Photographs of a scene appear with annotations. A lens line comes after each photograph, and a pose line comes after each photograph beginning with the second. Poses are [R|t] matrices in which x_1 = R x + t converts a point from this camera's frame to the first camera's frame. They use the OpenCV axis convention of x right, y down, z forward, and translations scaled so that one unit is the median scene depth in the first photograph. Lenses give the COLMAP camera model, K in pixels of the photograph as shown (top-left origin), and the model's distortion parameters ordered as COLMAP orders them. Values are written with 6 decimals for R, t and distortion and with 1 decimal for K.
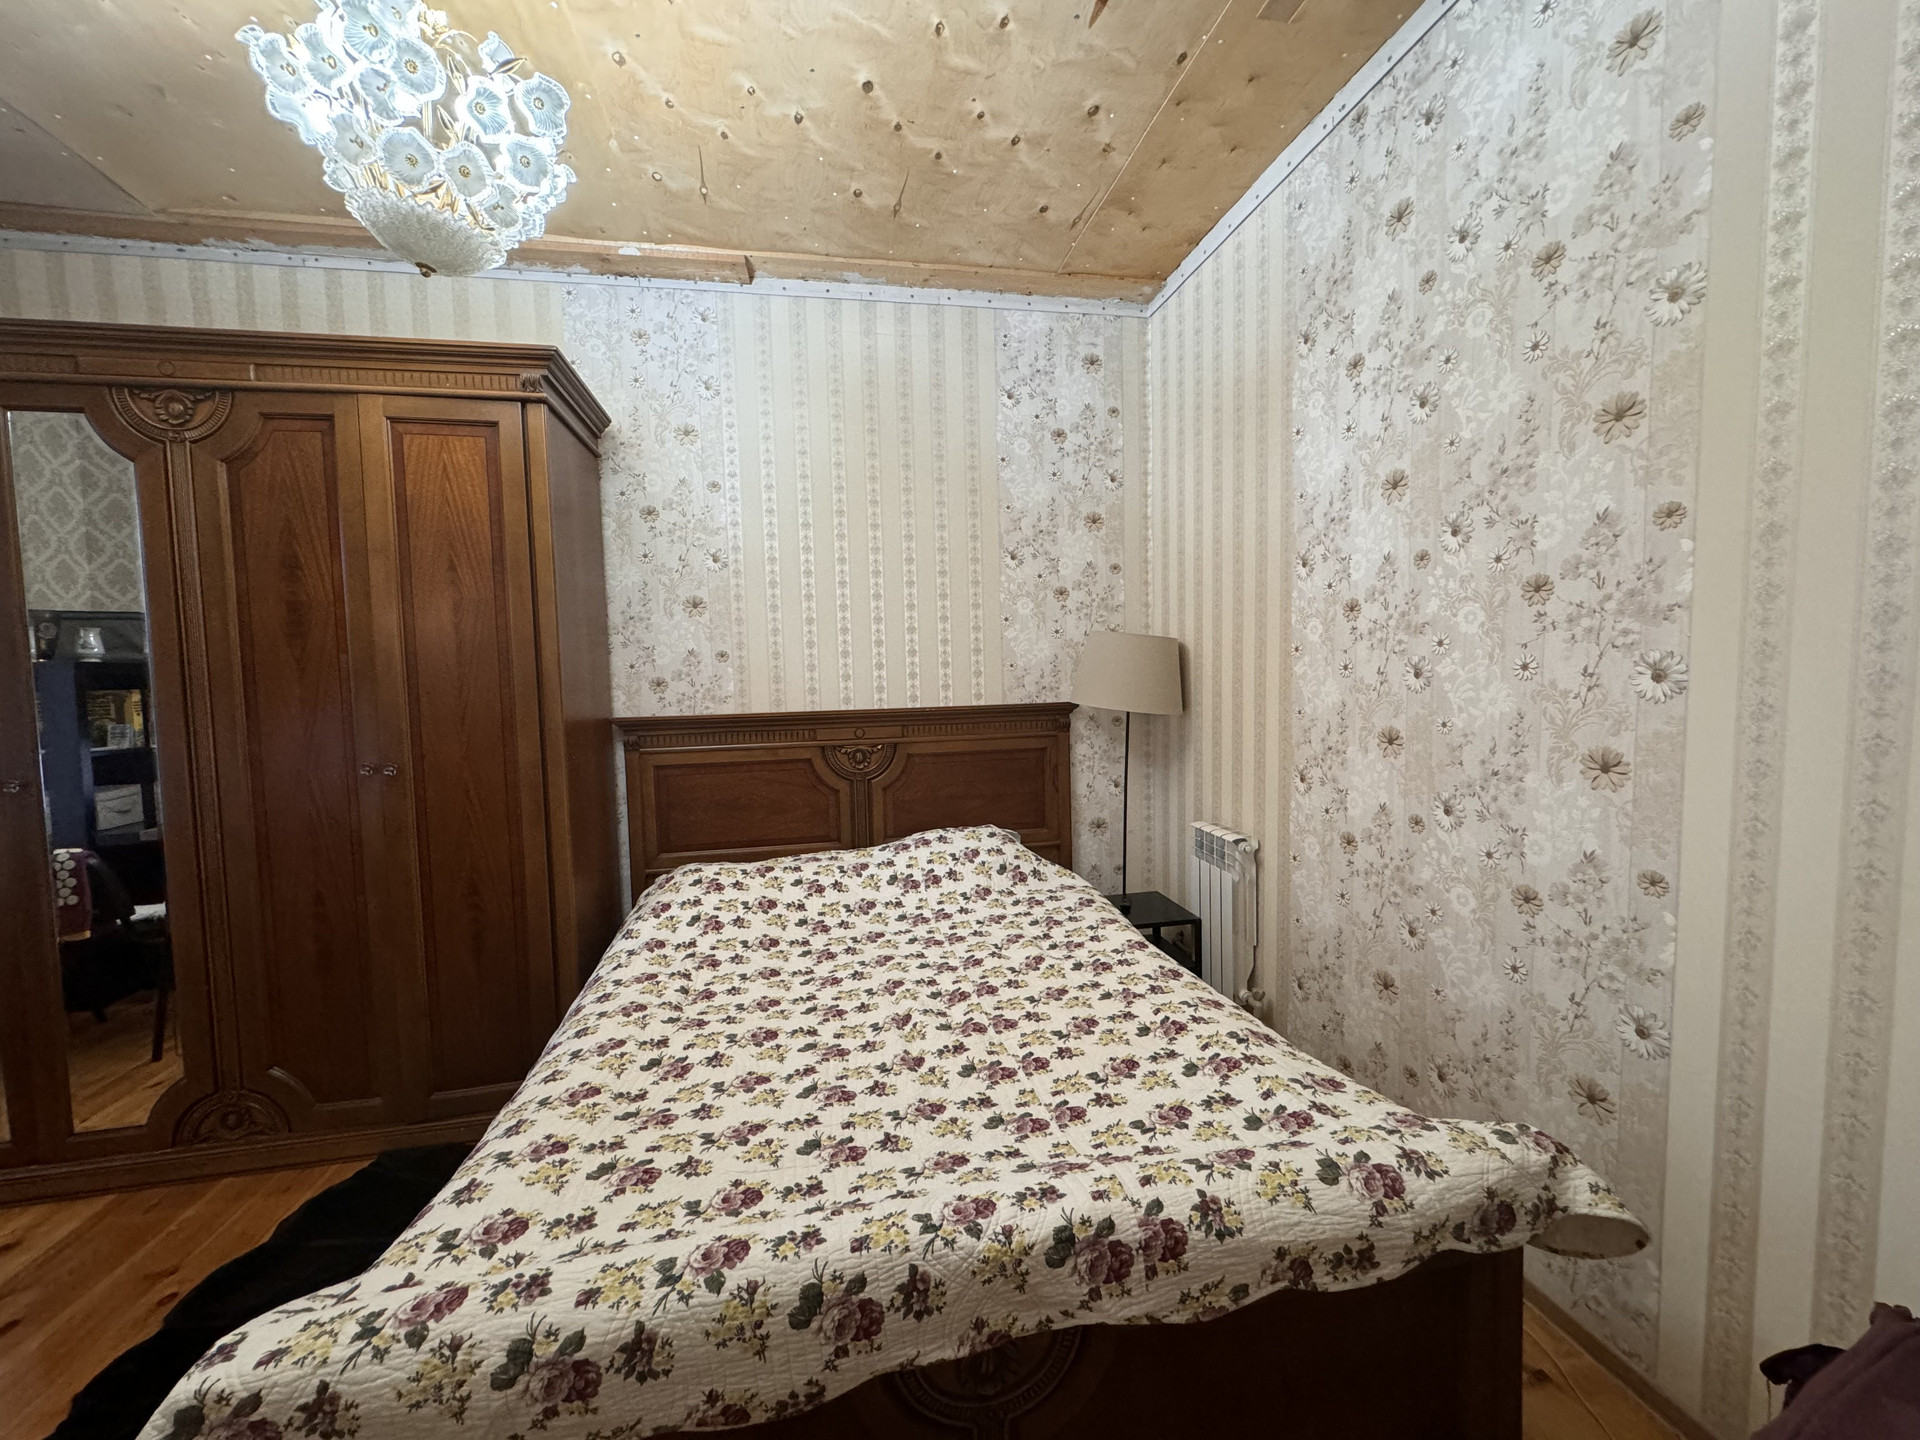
lens RADIAL K [[767.9, 0, 961.9], [0, 767.9, 718.1], [0, 0, 1]] dist [-0.000344, 0.000516]
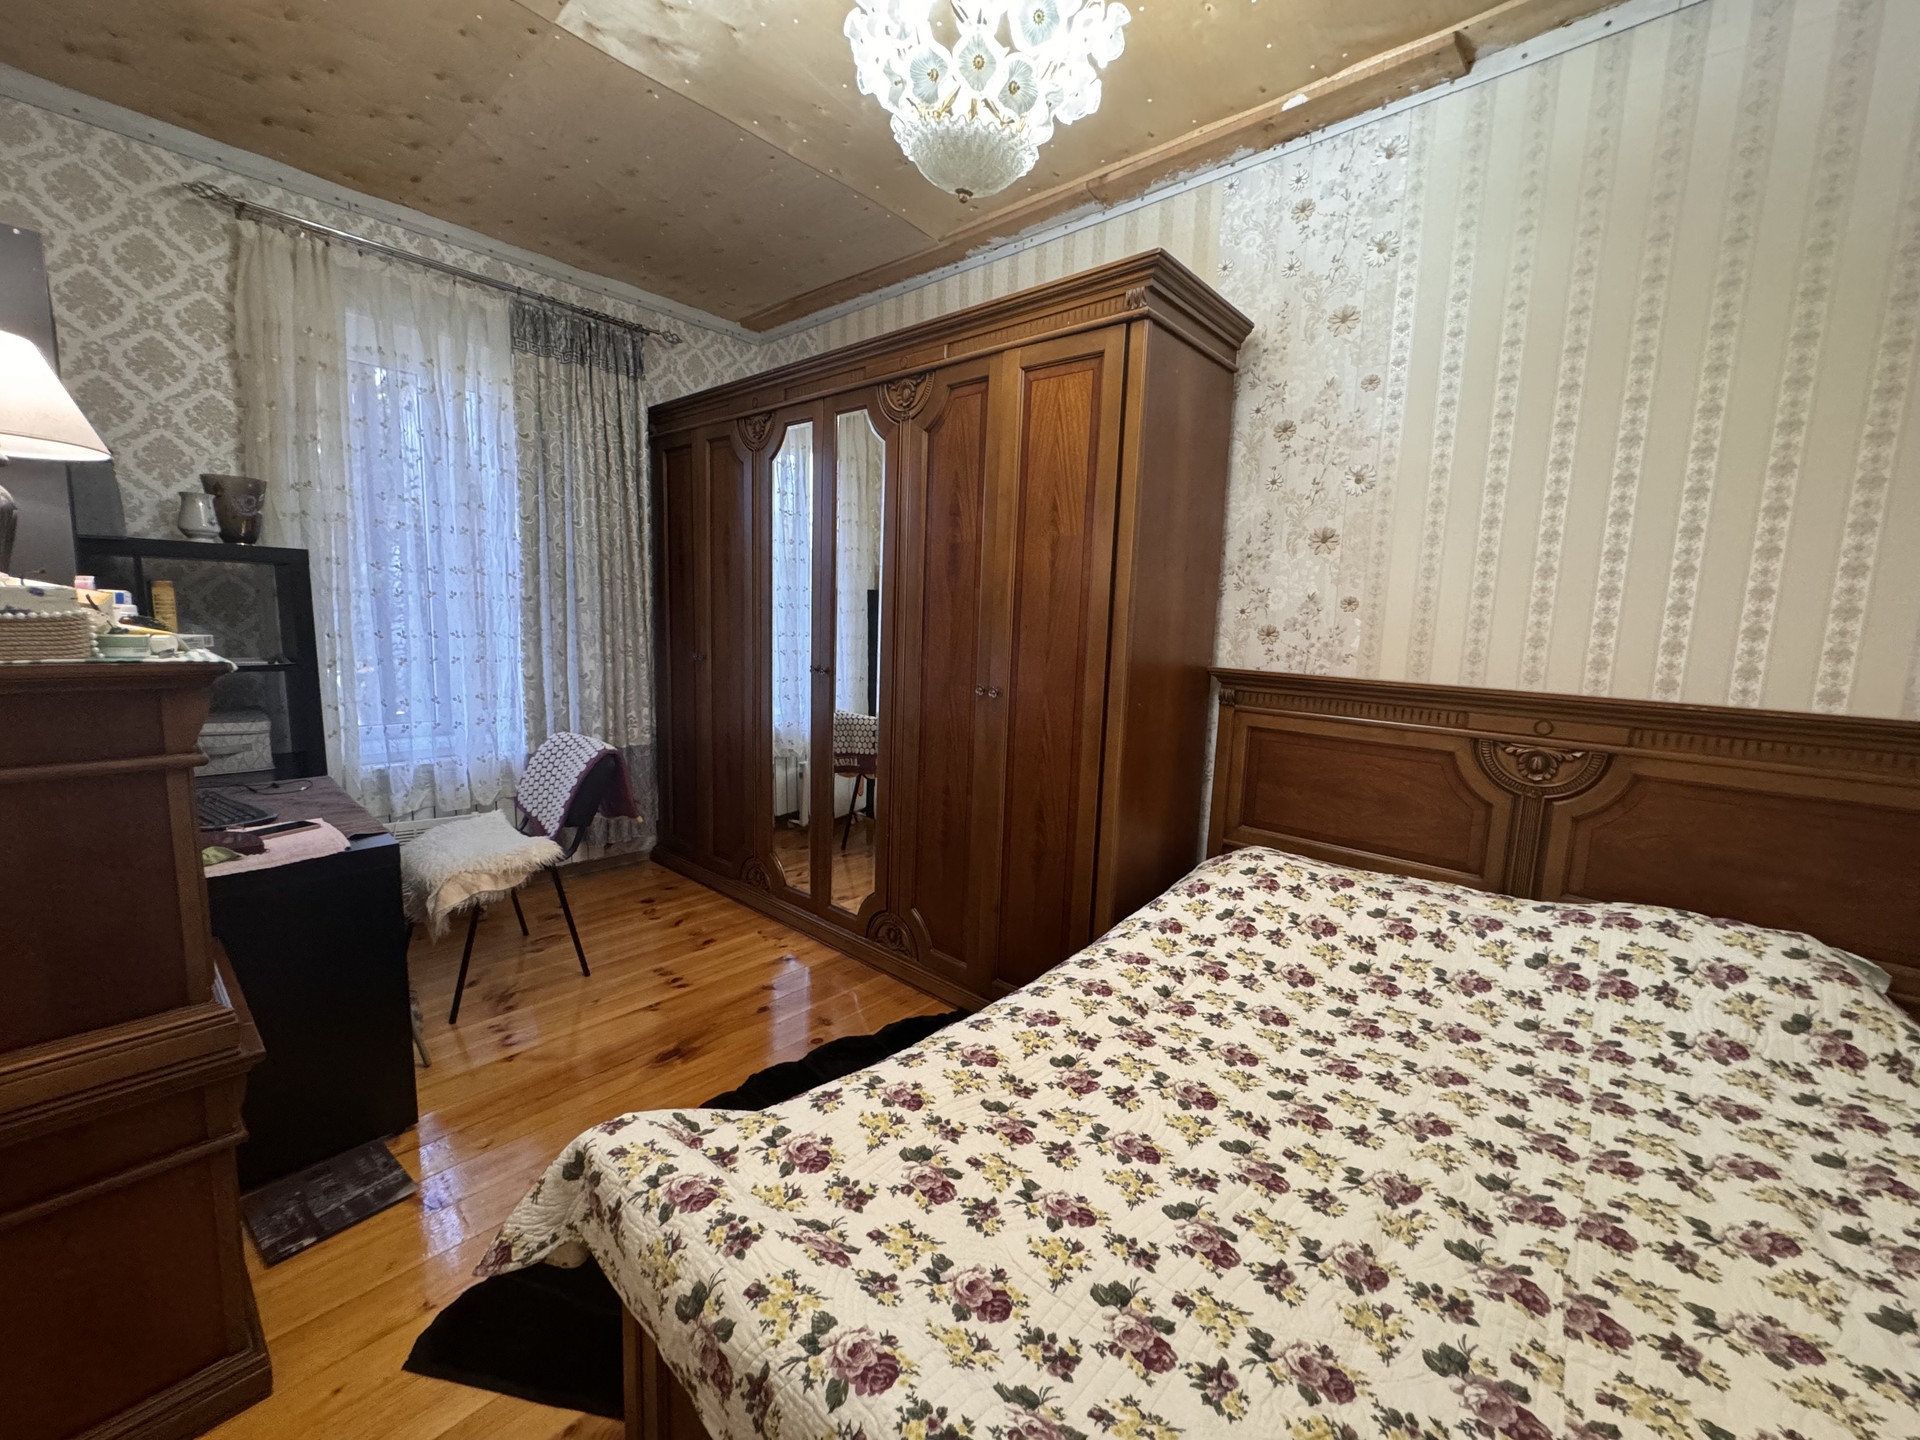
lens RADIAL K [[767.9, 0, 954.2], [0, 767.9, 715.9], [0, 0, 1]] dist [-0.000344, 0.000516]
pose [[0.597506, 0.152781, -0.787175, 0.111034], [-0.099776, 0.988217, 0.116065, -0.022913], [0.795633, 0.009192, 0.605710, 0.257680]]
